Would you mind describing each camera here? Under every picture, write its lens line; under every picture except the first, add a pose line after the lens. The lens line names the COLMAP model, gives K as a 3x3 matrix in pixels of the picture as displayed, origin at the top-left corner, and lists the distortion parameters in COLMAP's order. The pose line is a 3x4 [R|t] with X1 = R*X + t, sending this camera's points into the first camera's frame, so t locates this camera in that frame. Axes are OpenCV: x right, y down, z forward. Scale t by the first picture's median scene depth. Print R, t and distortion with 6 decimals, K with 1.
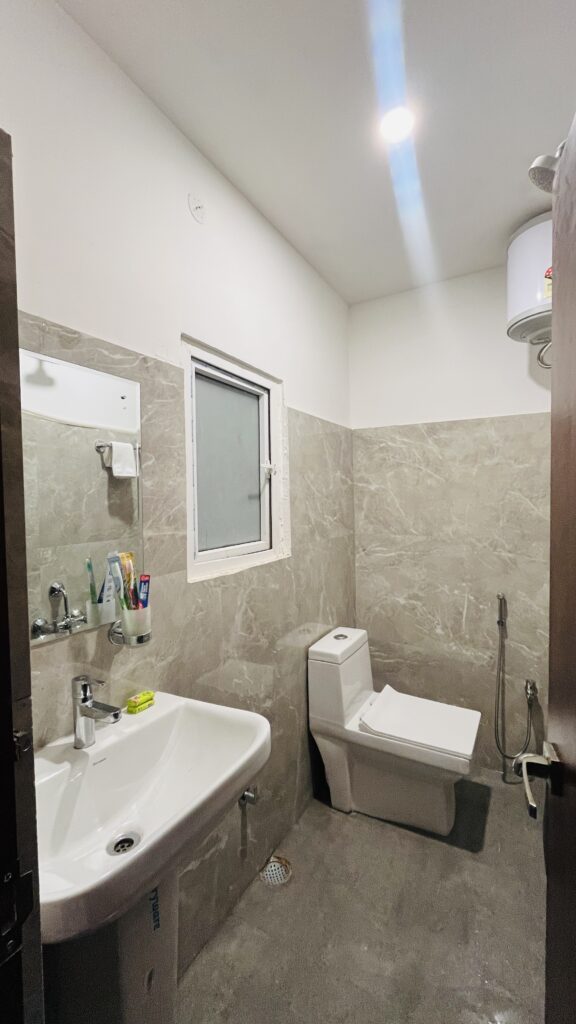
lens RADIAL K [[417.5, 0, 288.4], [0, 417.5, 509.6], [0, 0, 1]] dist [-0.002301, 0.000228]
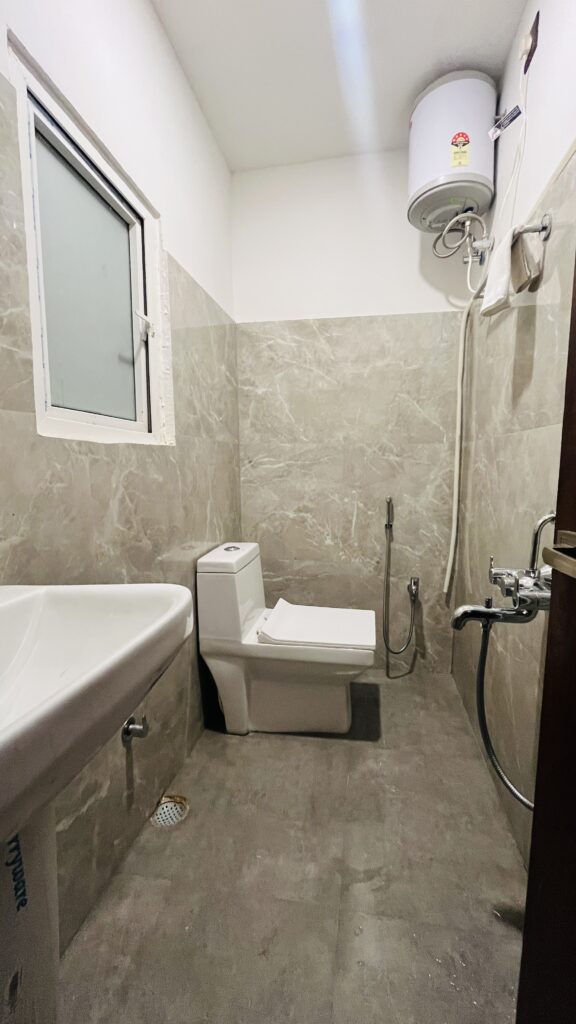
lens RADIAL K [[417.5, 0, 288.4], [0, 417.5, 509.6], [0, 0, 1]] dist [-0.002301, 0.000228]
pose [[0.941994, -0.026175, 0.334608, -0.063088], [-0.000628, 0.996815, 0.079744, 0.174177], [-0.335629, -0.075328, 0.938977, 0.158010]]
